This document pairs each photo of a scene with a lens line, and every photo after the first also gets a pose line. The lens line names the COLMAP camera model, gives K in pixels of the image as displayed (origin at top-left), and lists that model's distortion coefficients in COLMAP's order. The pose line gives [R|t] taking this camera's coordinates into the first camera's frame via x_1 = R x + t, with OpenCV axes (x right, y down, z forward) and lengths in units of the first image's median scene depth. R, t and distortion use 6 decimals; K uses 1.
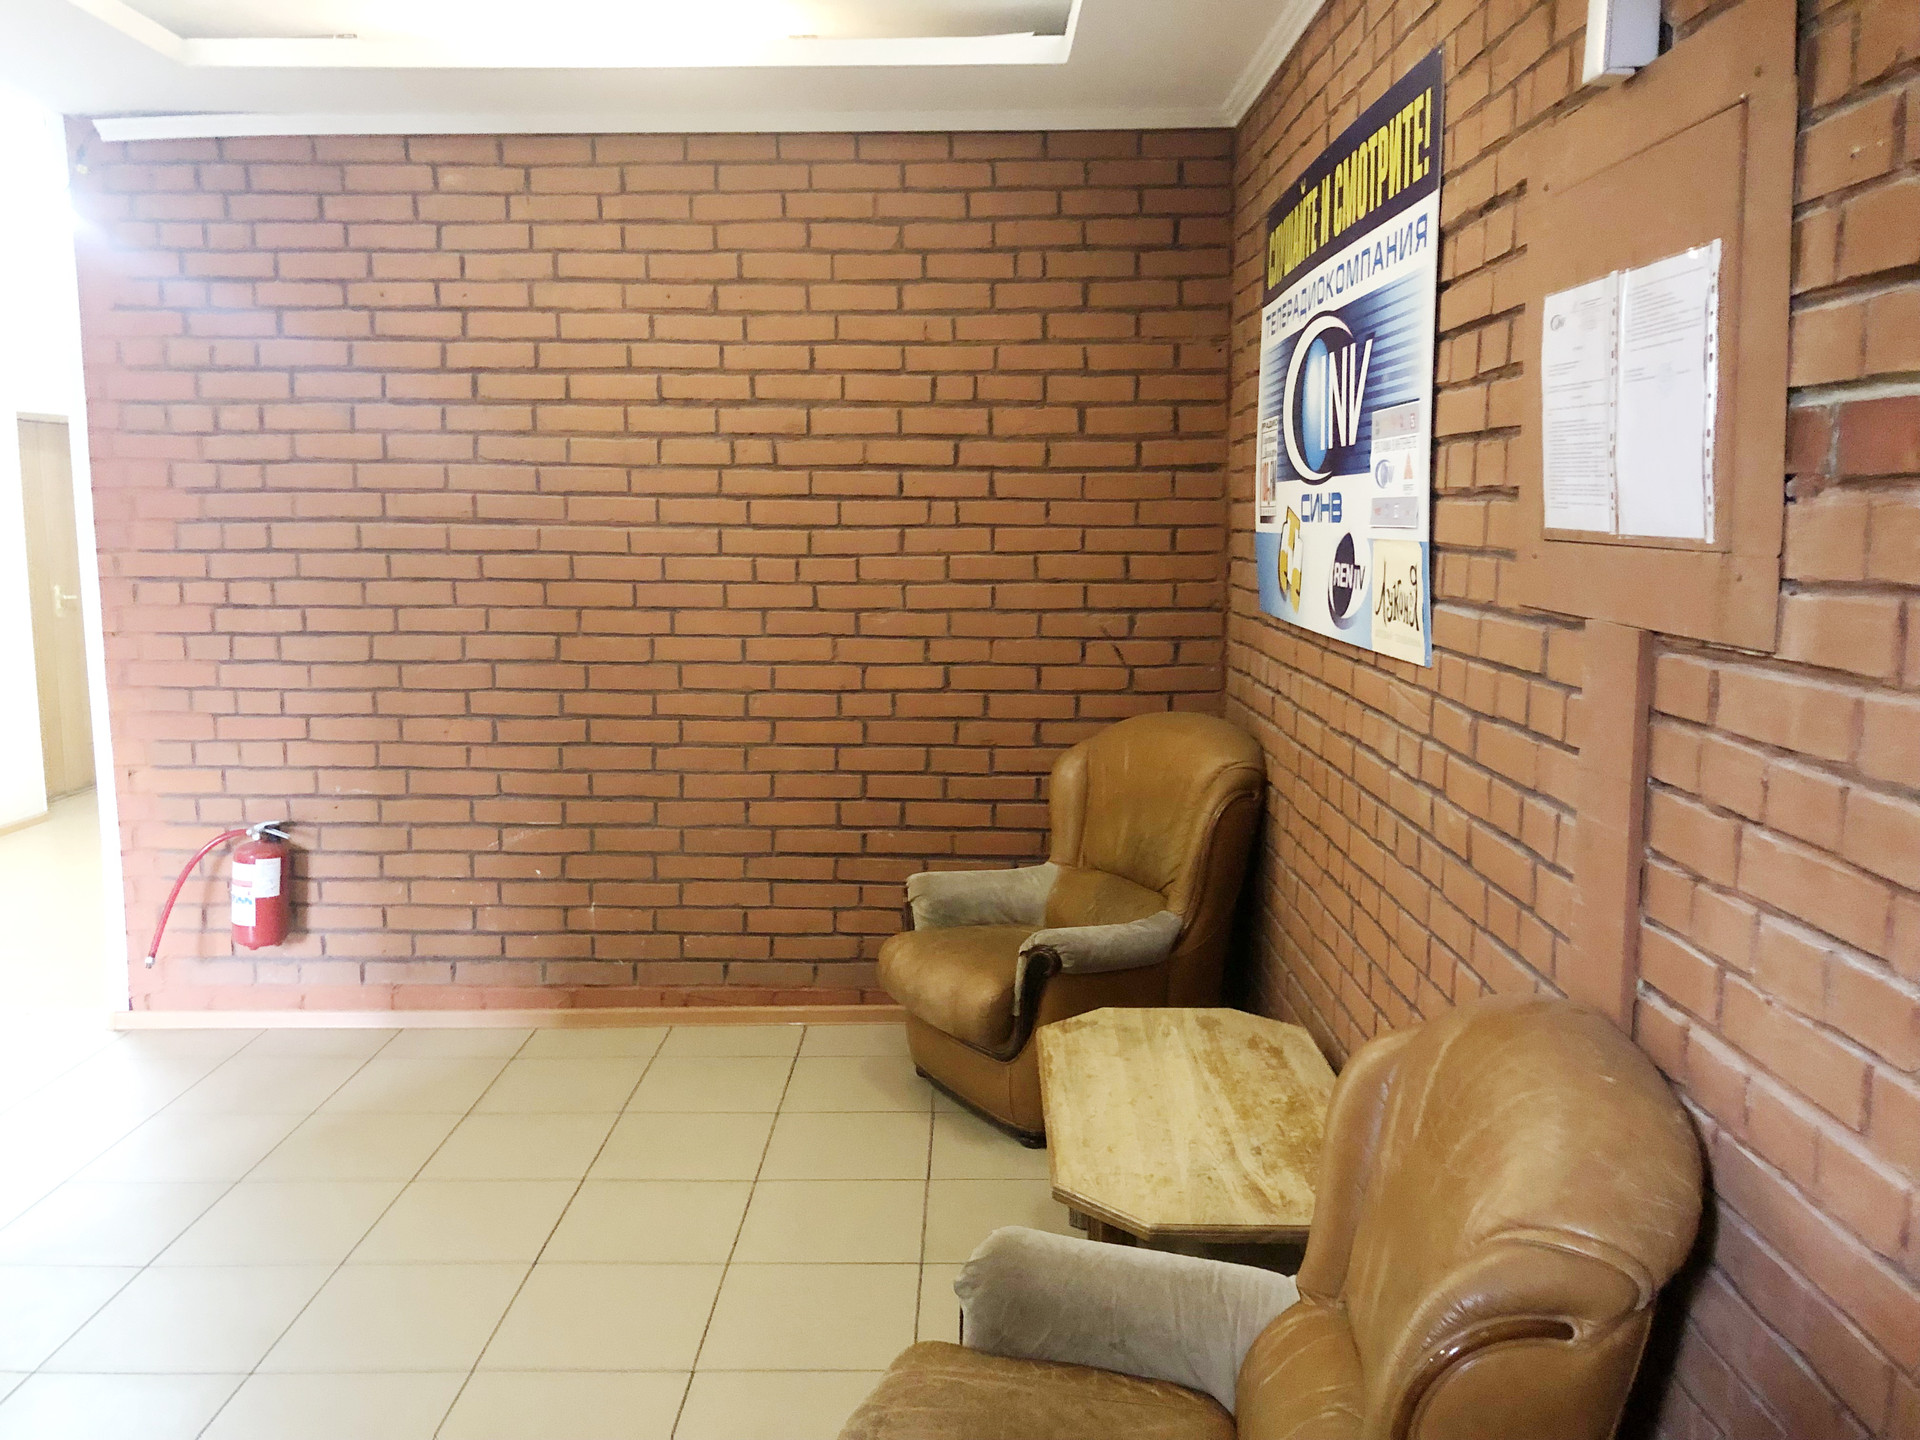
lens RADIAL K [[1558.4, 0, 959.6], [0, 1558.4, 708.3], [0, 0, 1]] dist [0.059152, -0.059520]
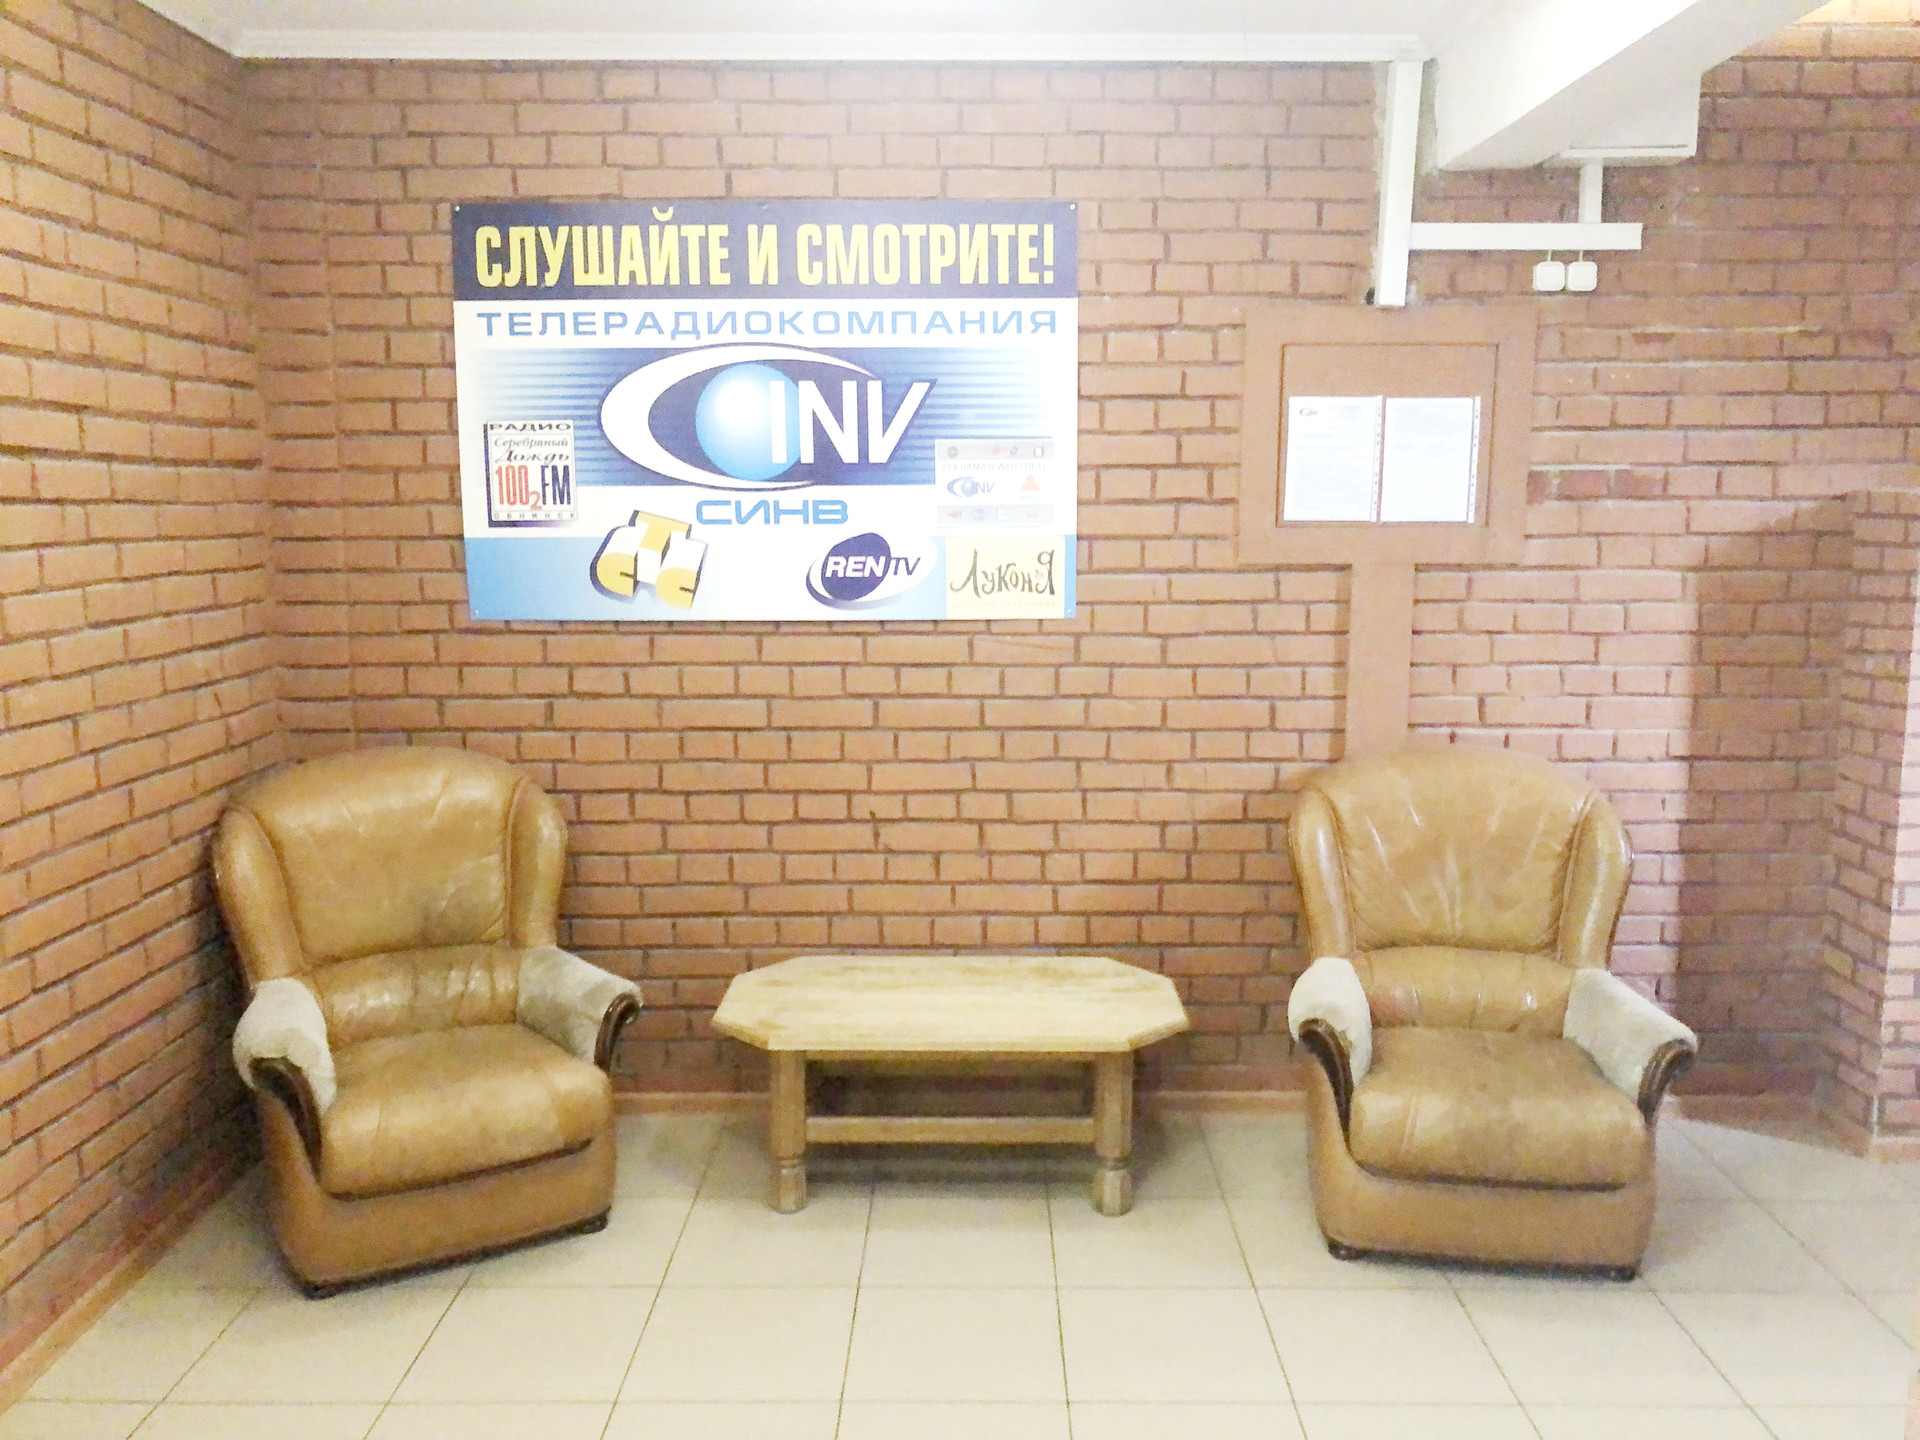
lens RADIAL K [[1558.4, 0, 961.6], [0, 1558.4, 728.4], [0, 0, 1]] dist [0.059152, -0.059520]
pose [[-0.004643, -0.147529, 0.989047, -1.020730], [0.131025, 0.980441, 0.146860, -0.133582], [-0.991368, 0.130272, 0.014778, 0.942879]]
